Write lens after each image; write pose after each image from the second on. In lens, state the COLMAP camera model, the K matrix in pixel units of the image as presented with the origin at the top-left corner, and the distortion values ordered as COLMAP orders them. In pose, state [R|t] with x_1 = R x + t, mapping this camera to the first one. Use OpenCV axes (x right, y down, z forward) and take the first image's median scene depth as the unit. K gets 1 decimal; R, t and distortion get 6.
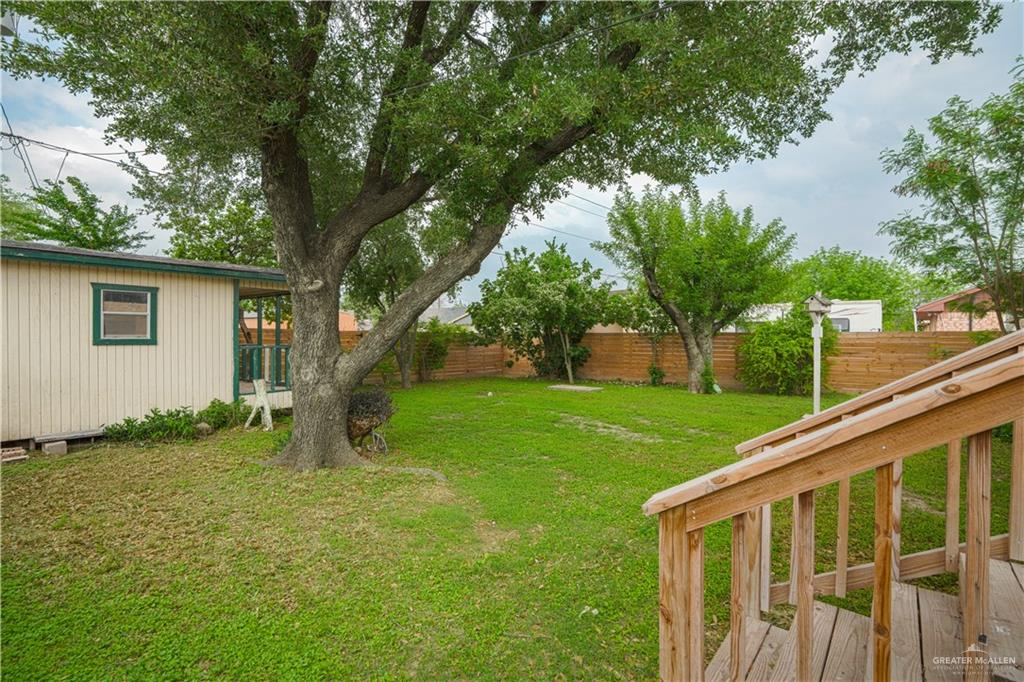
lens RADIAL K [[494.8, 0, 513.9], [0, 494.8, 341.9], [0, 0, 1]] dist [-0.022612, 0.002077]
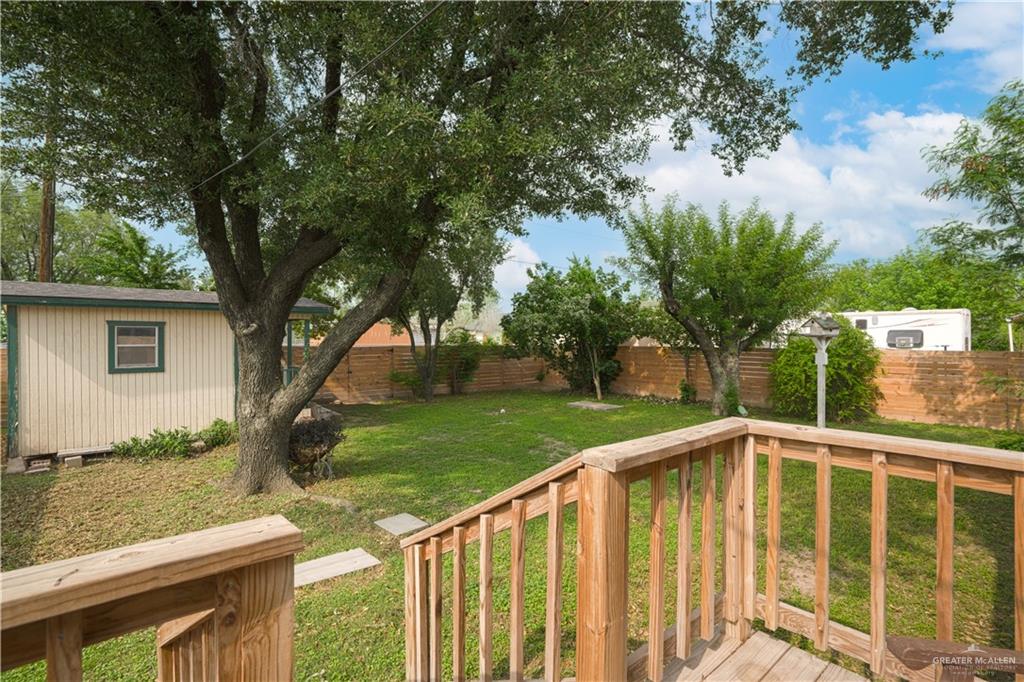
lens RADIAL K [[494.8, 0, 515.0], [0, 494.8, 342.7], [0, 0, 1]] dist [-0.022612, 0.002077]
pose [[0.984021, -0.000586, -0.178053, 0.216799], [0.000657, 1.000000, 0.000336, -0.047805], [0.178053, -0.000448, 0.984021, 0.011720]]
